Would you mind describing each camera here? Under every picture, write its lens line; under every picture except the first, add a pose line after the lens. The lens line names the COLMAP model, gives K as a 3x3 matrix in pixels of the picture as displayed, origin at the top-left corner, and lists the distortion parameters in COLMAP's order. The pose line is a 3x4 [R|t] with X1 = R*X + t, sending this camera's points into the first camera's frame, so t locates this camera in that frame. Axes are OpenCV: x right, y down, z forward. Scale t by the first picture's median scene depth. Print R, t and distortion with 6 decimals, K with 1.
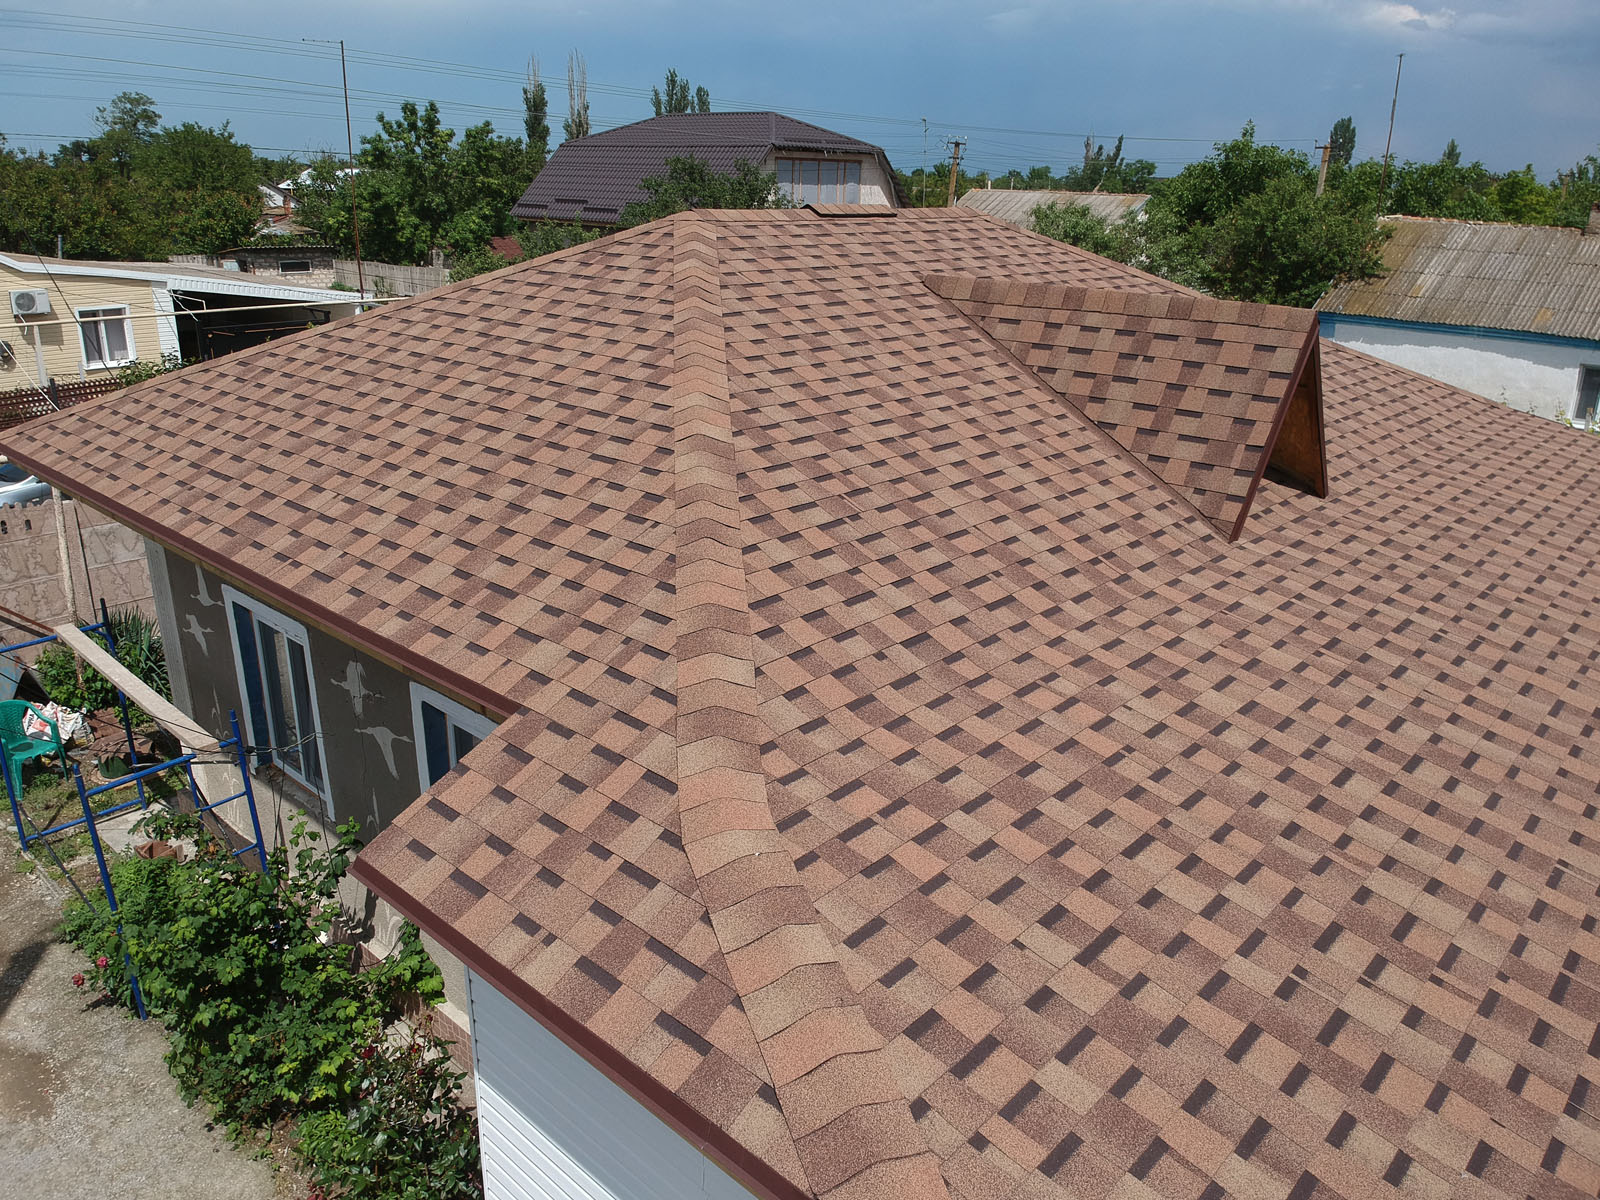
lens RADIAL K [[1181.7, 0, 800.0], [0, 1181.7, 600.0], [0, 0, 1]] dist [0.058715, -0.122813]
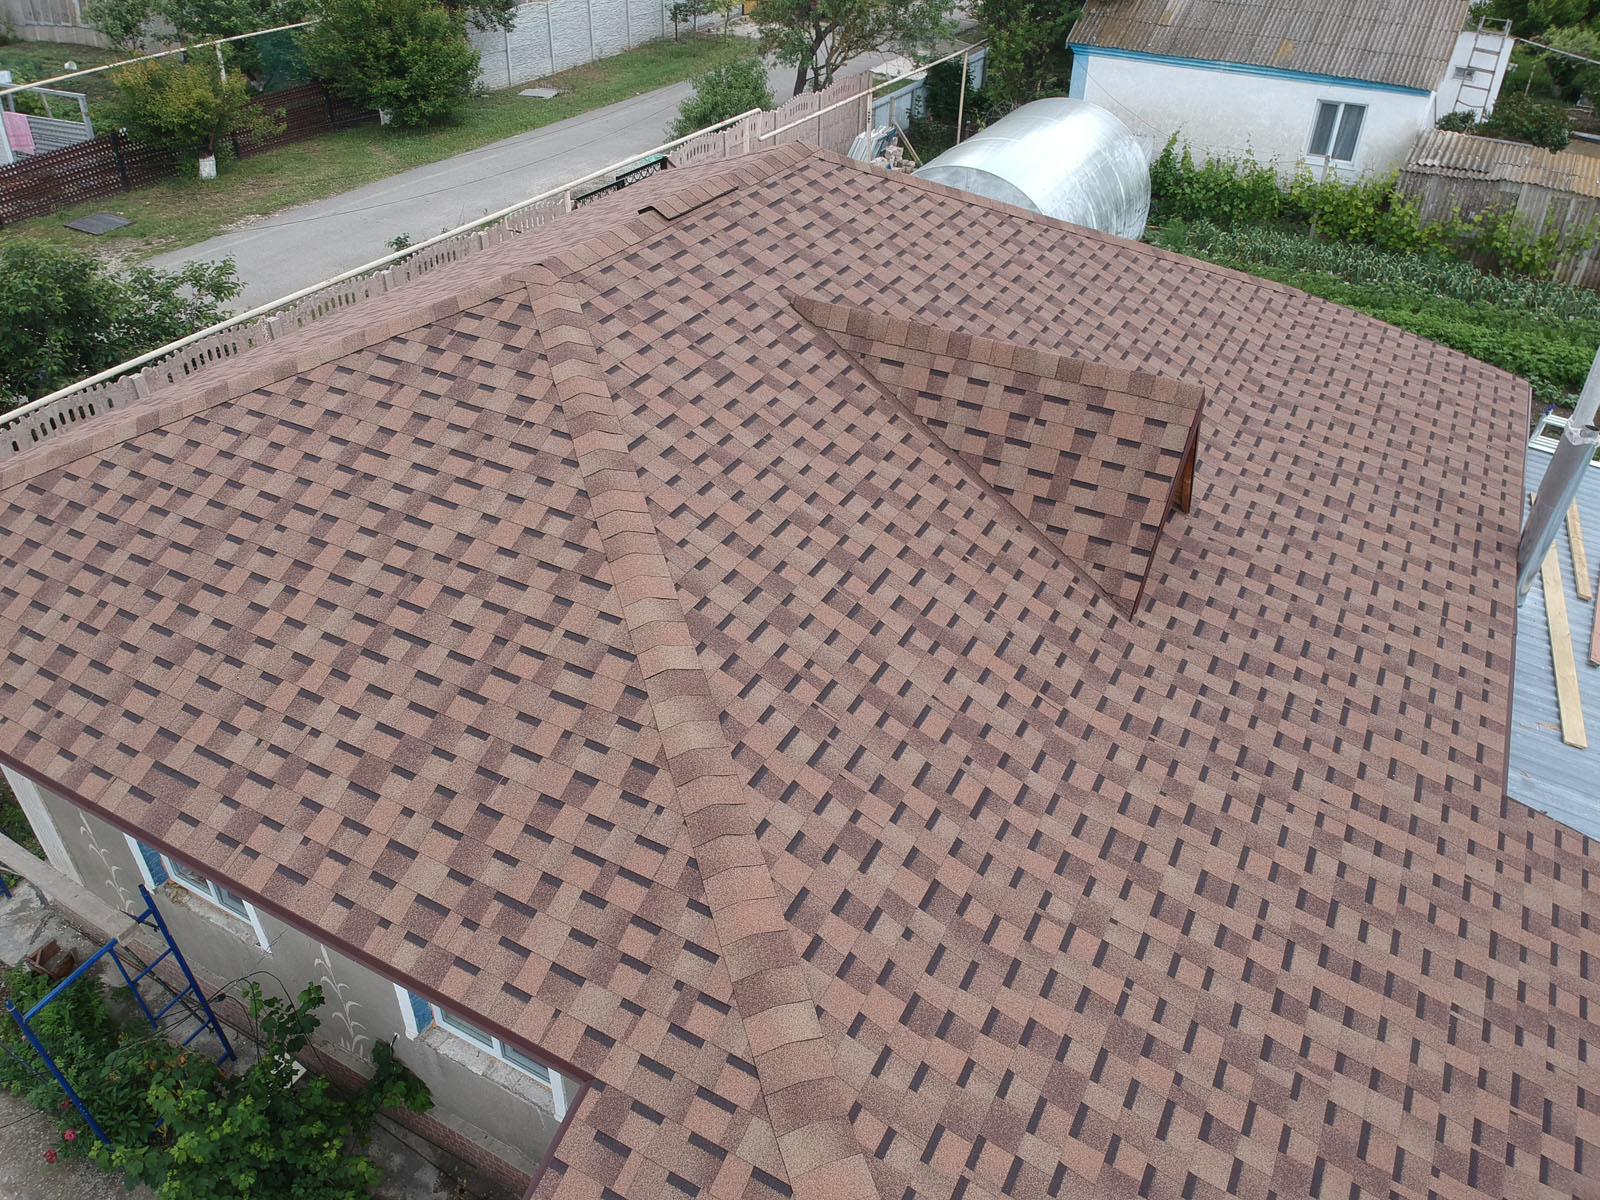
lens RADIAL K [[1179.3, 0, 799.8], [0, 1179.3, 589.9], [0, 0, 1]] dist [0.093355, -0.188462]
pose [[0.970568, -0.138670, 0.196897, -0.171137], [0.080950, 0.957866, 0.275573, -0.488415], [-0.226814, -0.251523, 0.940899, 0.074243]]
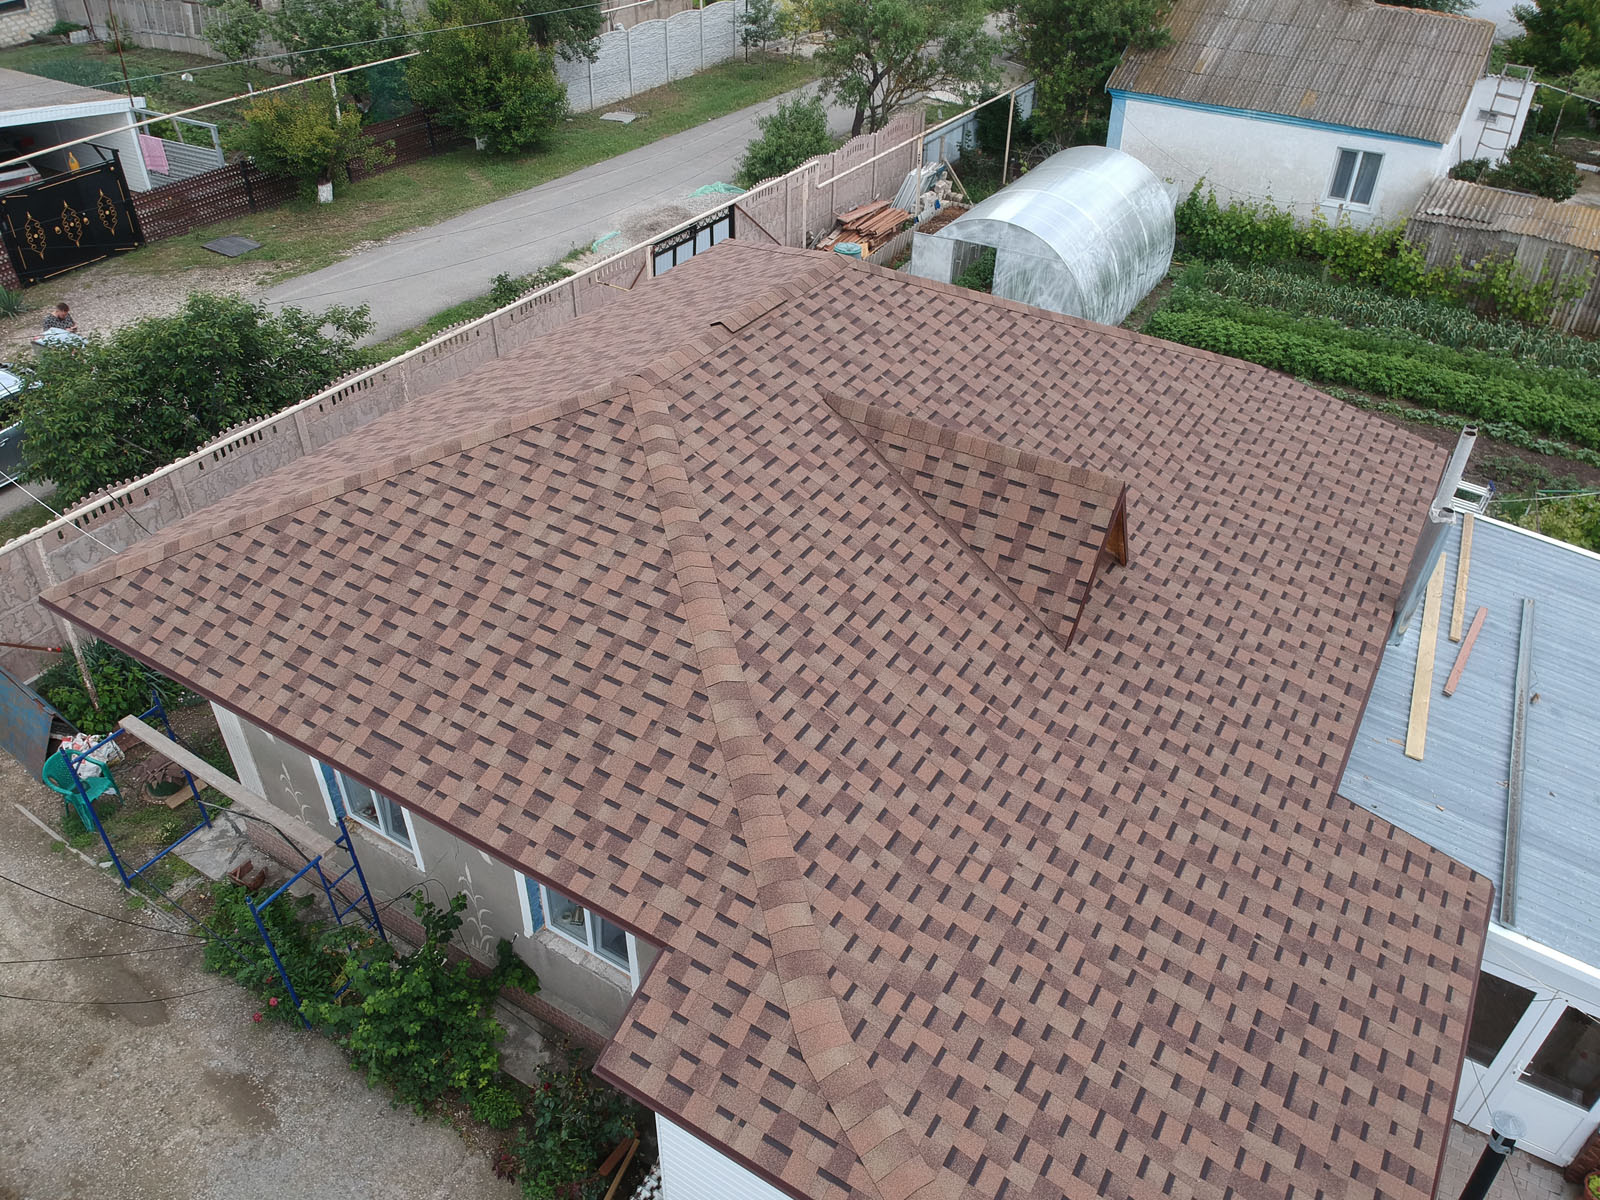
lens RADIAL K [[1190.2, 0, 799.6], [0, 1190.2, 574.9], [0, 0, 1]] dist [0.104736, -0.239788]
pose [[0.982707, -0.108788, 0.149844, -0.206637], [0.063563, 0.958235, 0.278829, -0.697955], [-0.173919, -0.264483, 0.948579, -0.378676]]
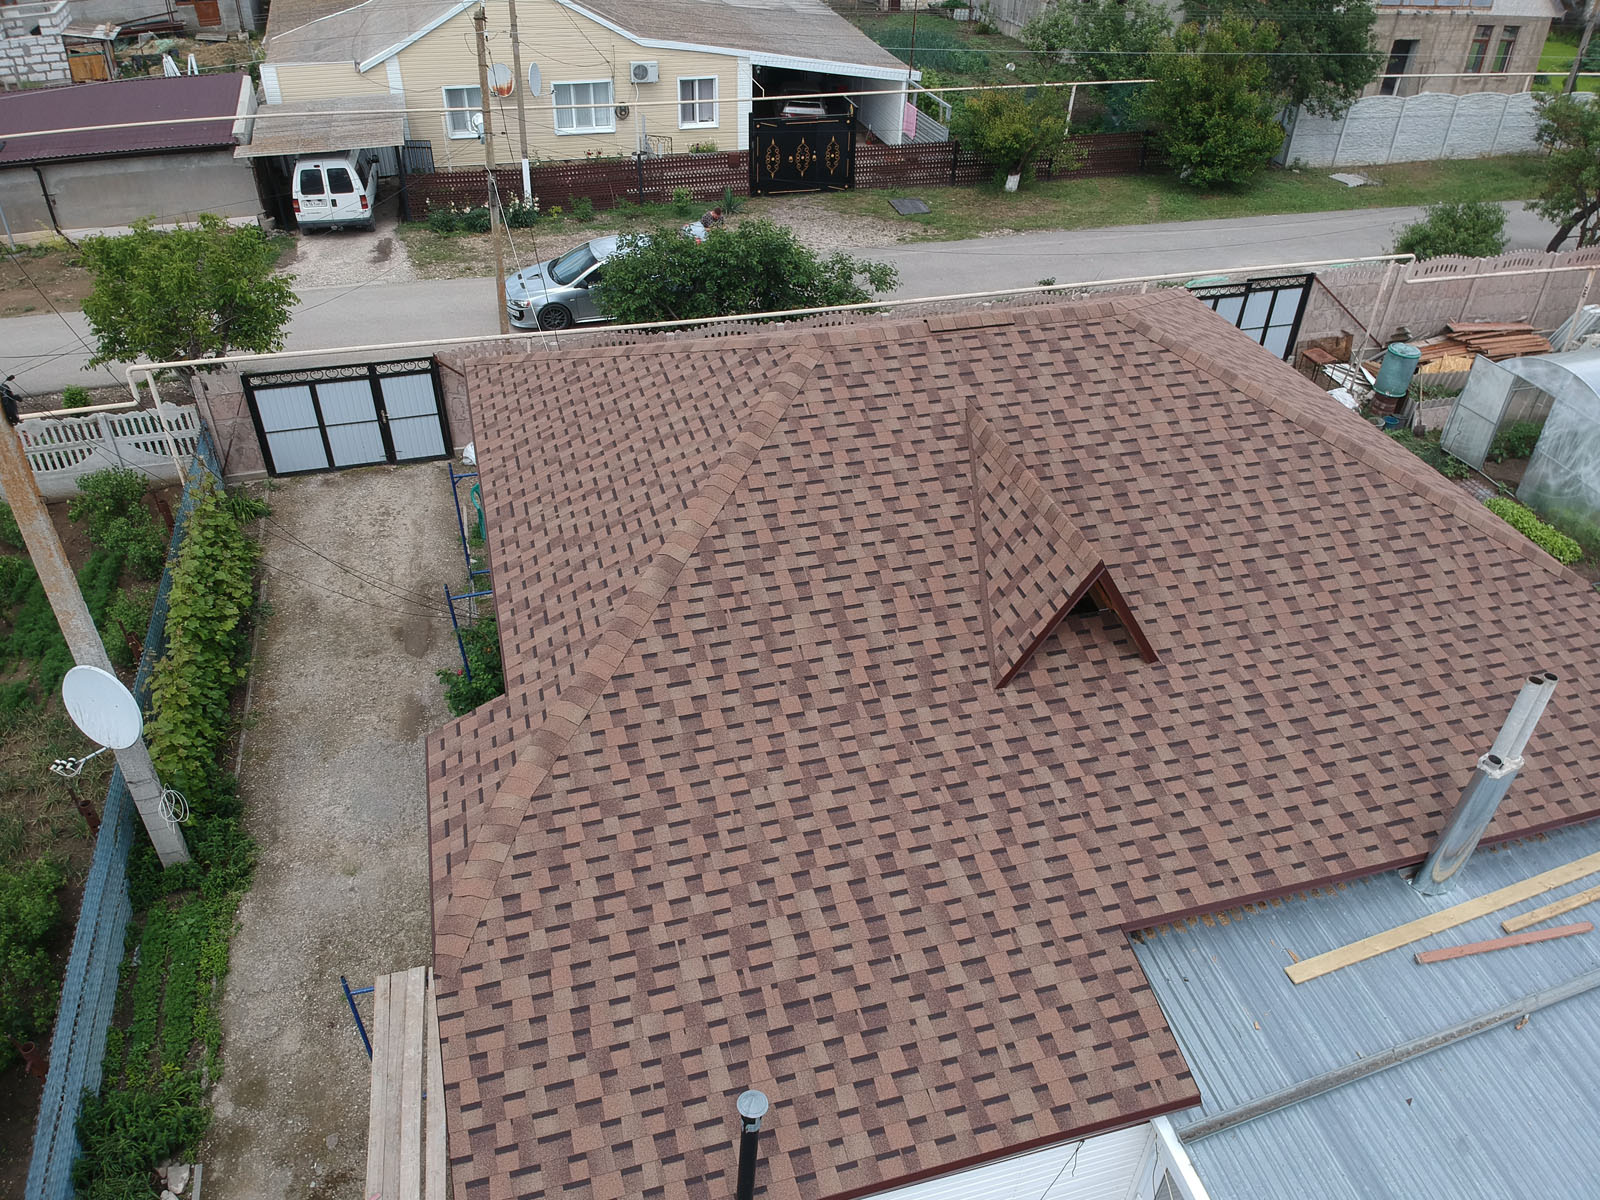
lens RADIAL K [[1179.3, 0, 799.8], [0, 1179.3, 589.9], [0, 0, 1]] dist [0.093355, -0.188462]
pose [[0.849386, 0.310384, -0.426856, 0.935821], [-0.183511, 0.932010, 0.312539, -0.737263], [0.494841, -0.187133, 0.848595, -0.490775]]
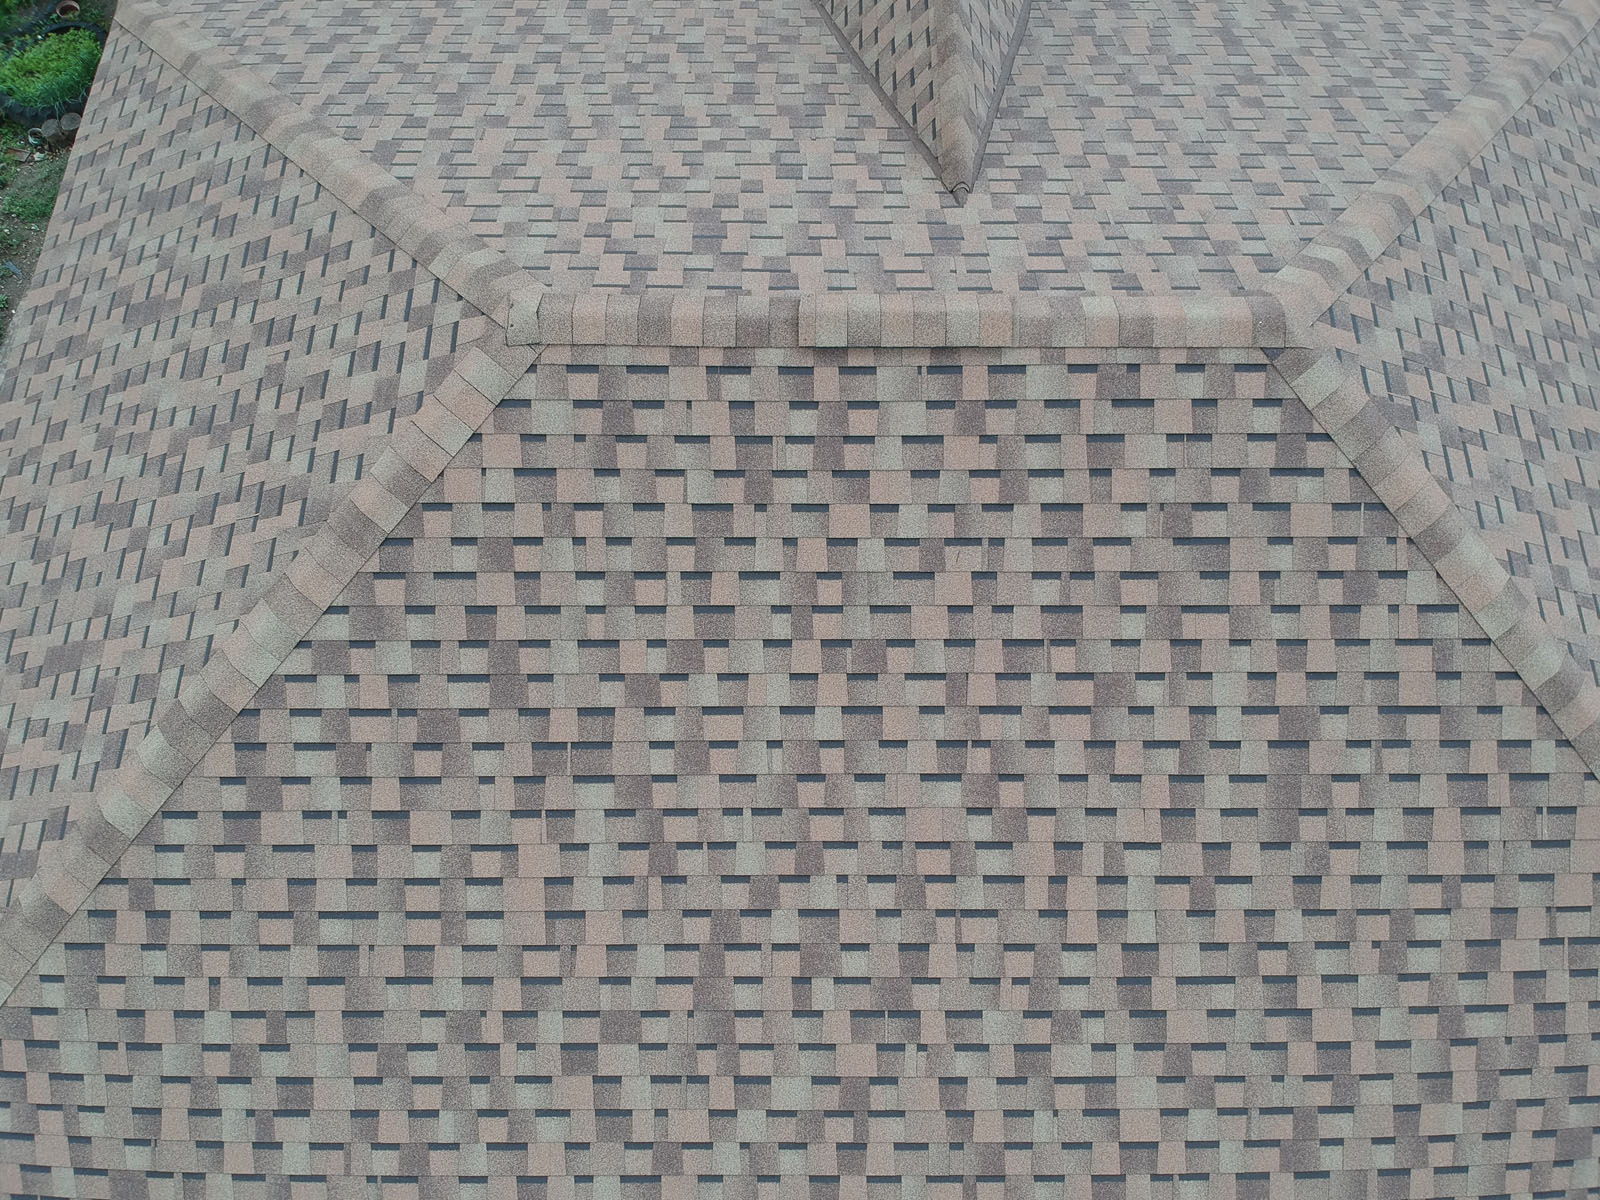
lens RADIAL K [[1193.2, 0, 786.9], [0, 1193.2, 597.2], [0, 0, 1]] dist [0.057421, -0.148395]
pose [[-0.669710, -0.701395, 0.243994, -0.265457], [0.231478, 0.115026, 0.966016, -1.513748], [-0.705625, 0.703430, 0.085323, 1.869277]]
